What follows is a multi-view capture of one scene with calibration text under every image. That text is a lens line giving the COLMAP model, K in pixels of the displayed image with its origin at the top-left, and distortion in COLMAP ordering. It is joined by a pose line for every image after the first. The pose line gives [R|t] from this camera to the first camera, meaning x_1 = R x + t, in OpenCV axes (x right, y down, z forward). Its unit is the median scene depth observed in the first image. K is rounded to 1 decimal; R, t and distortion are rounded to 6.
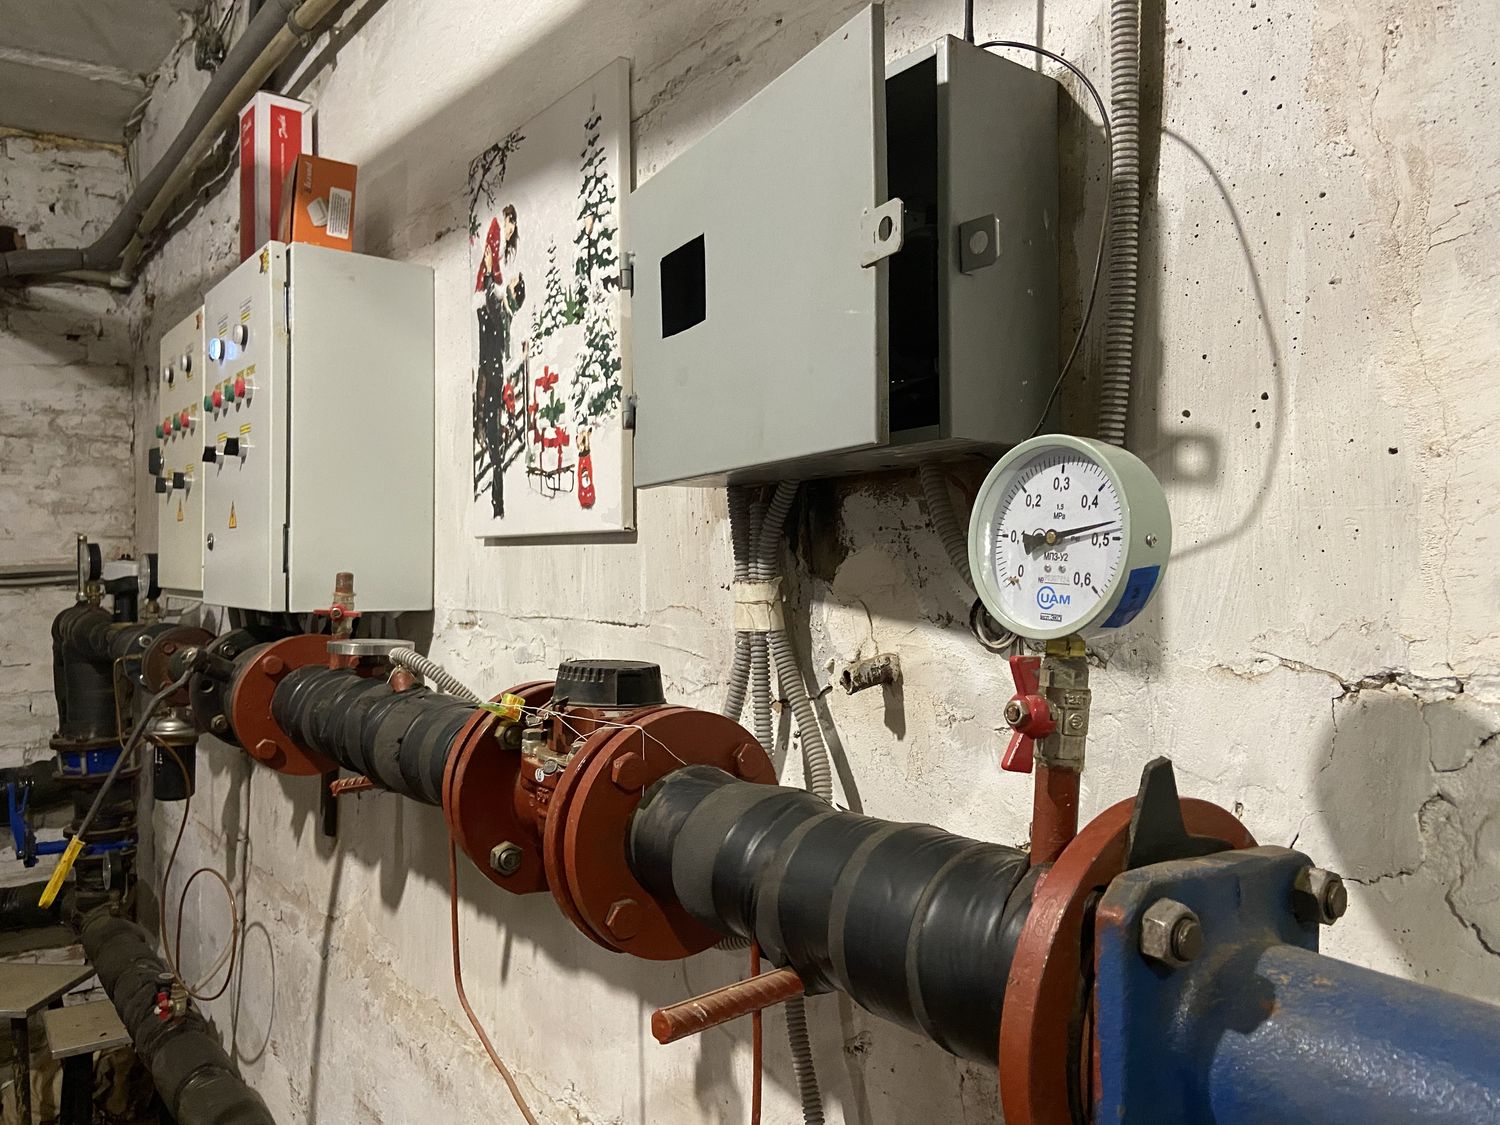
lens RADIAL K [[1132.9, 0, 750.0], [0, 1132.9, 562.5], [0, 0, 1]] dist [0.117748, -0.138652]
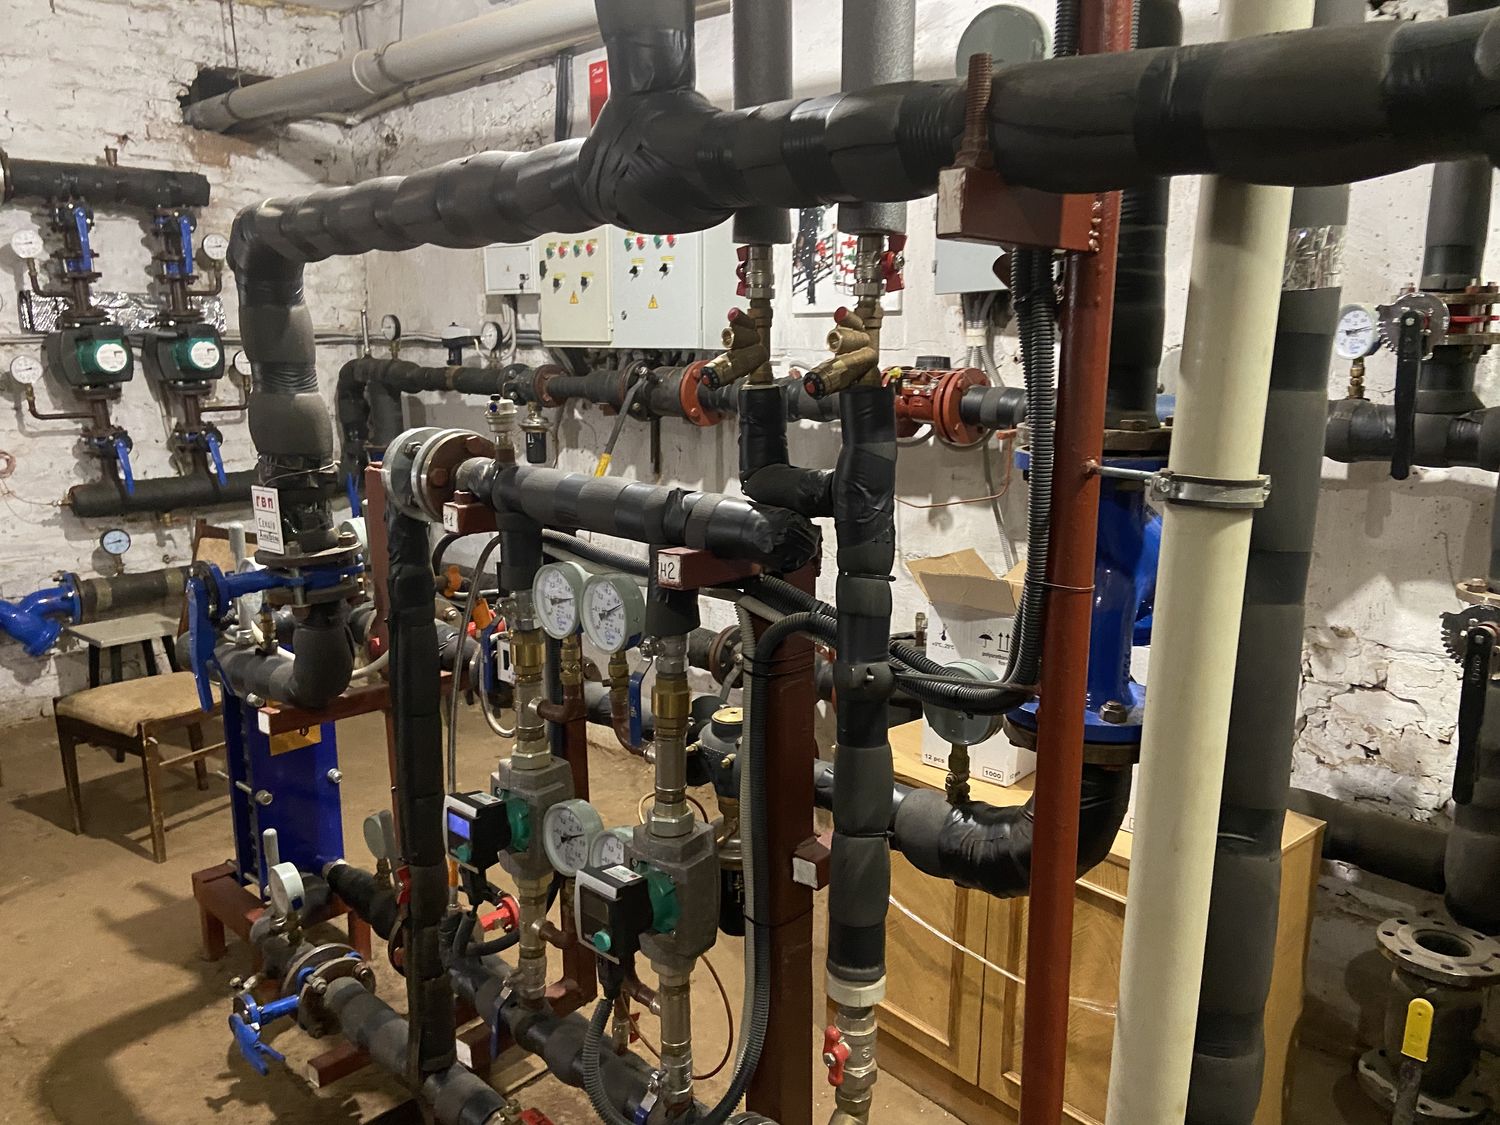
lens RADIAL K [[1132.9, 0, 750.0], [0, 1132.9, 562.5], [0, 0, 1]] dist [0.117748, -0.138652]
pose [[0.991507, -0.023195, 0.127969, -0.615012], [-0.001456, 0.981926, 0.189262, 0.033821], [-0.130046, -0.187841, 0.973552, -1.205553]]
